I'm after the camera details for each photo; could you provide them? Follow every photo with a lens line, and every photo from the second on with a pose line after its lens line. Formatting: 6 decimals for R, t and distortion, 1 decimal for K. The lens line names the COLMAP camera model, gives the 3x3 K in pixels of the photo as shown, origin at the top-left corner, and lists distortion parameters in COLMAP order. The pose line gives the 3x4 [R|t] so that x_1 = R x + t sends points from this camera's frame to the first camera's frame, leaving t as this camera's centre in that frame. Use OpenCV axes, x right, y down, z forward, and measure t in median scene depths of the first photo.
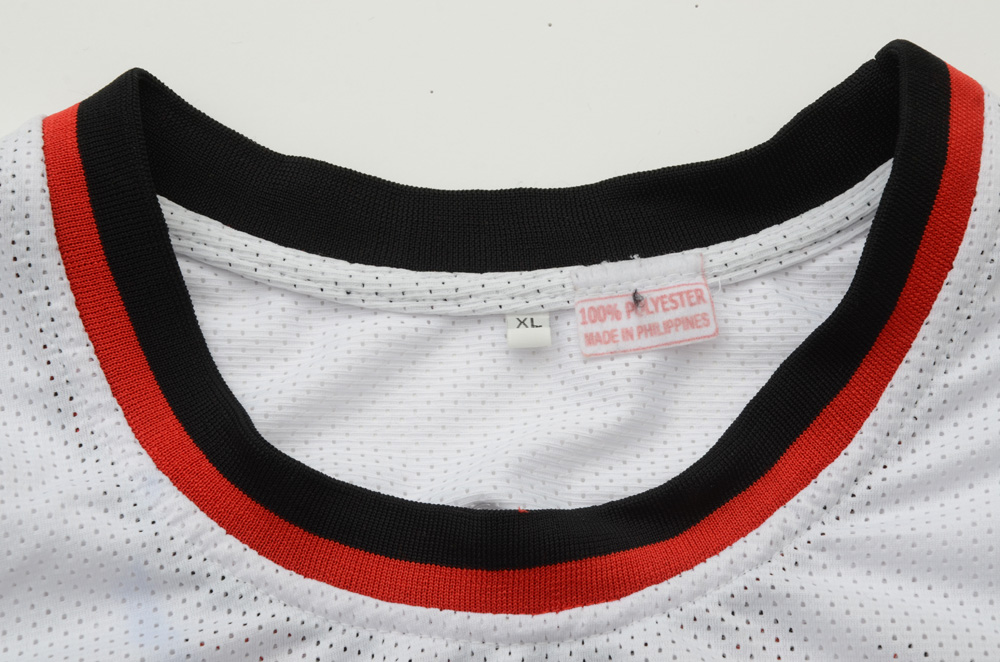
lens RADIAL K [[3333.6, 0, 499.0], [0, 3333.6, 326.3], [0, 0, 1]] dist [0.682532, 0.000000]
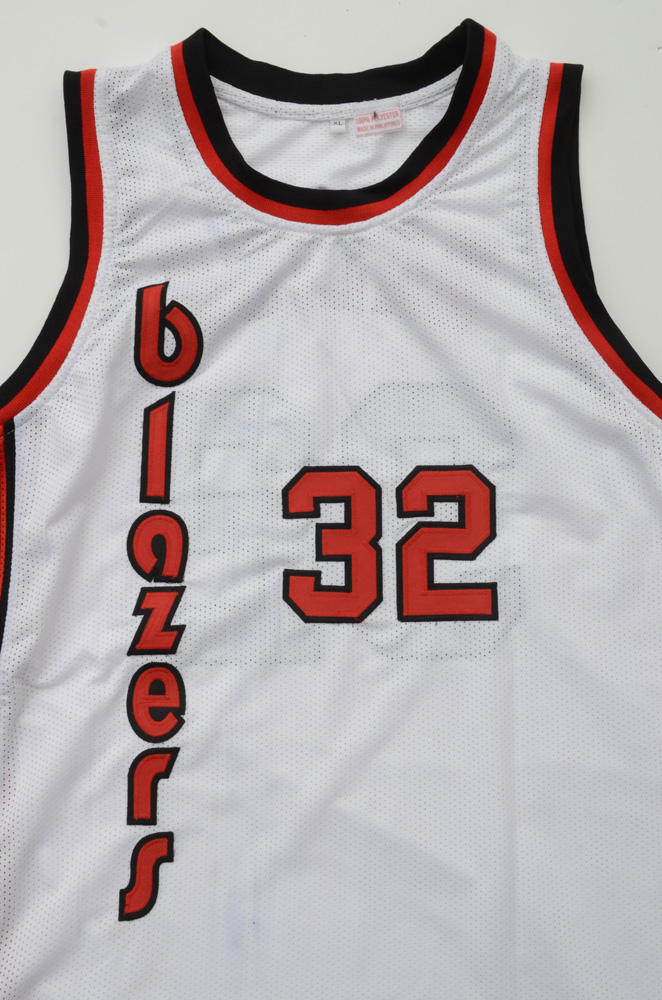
lens RADIAL K [[1649.8, 0, 329.1], [0, 1649.8, 498.0], [0, 0, 1]] dist [0.270724, 0.000000]
pose [[0.999713, 0.009946, -0.021792, 0.036640], [-0.004543, 0.971940, 0.235183, -0.026701], [0.023520, -0.235017, 0.971707, -0.498498]]
